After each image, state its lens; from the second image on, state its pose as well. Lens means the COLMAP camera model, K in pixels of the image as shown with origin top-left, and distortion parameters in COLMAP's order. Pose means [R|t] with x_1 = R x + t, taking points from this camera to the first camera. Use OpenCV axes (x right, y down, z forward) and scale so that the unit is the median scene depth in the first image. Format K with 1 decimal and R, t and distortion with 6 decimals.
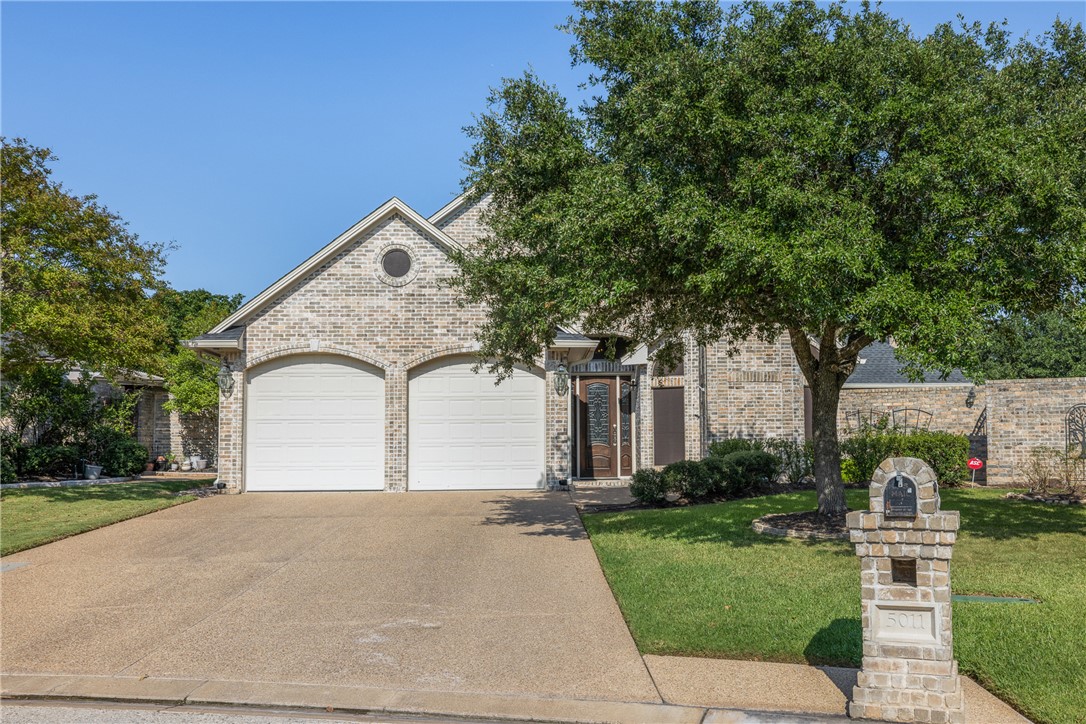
lens RADIAL K [[1084.5, 0, 548.8], [0, 1084.5, 366.1], [0, 0, 1]] dist [-0.006980, 0.000000]
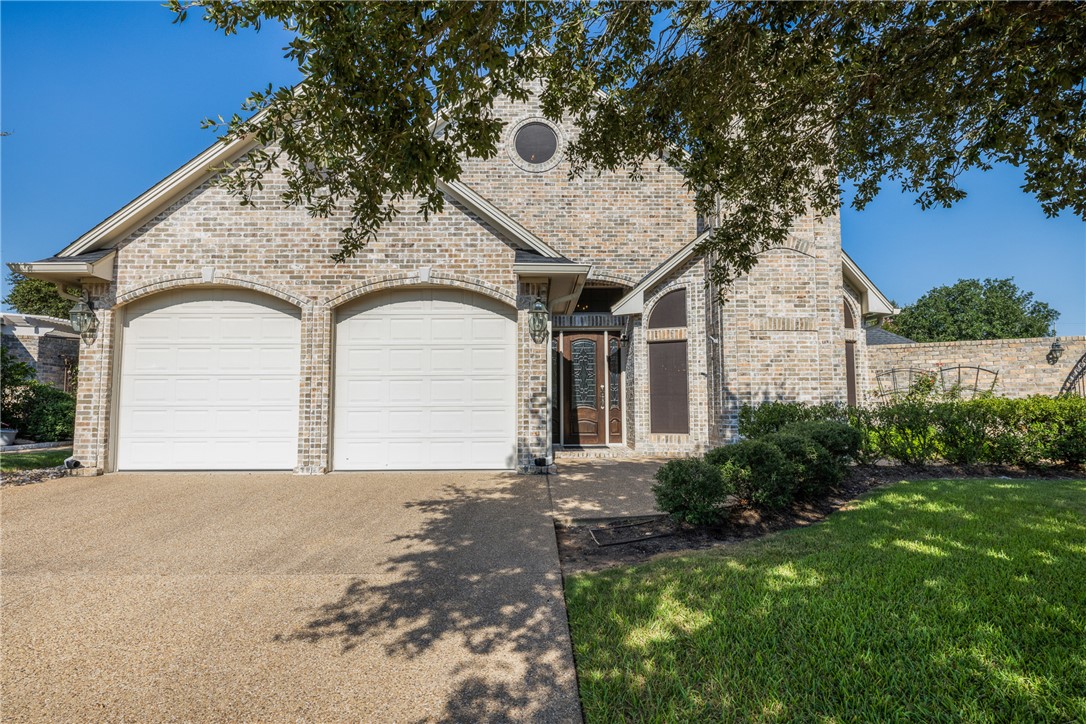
lens RADIAL K [[636.6, 0, 522.0], [0, 636.6, 335.8], [0, 0, 1]] dist [0.001917, 0.001968]
pose [[0.999372, 0.000620, -0.035439, 0.015803], [-0.001777, 0.999466, -0.032635, 0.036931], [0.035400, 0.032677, 0.998839, 0.571972]]
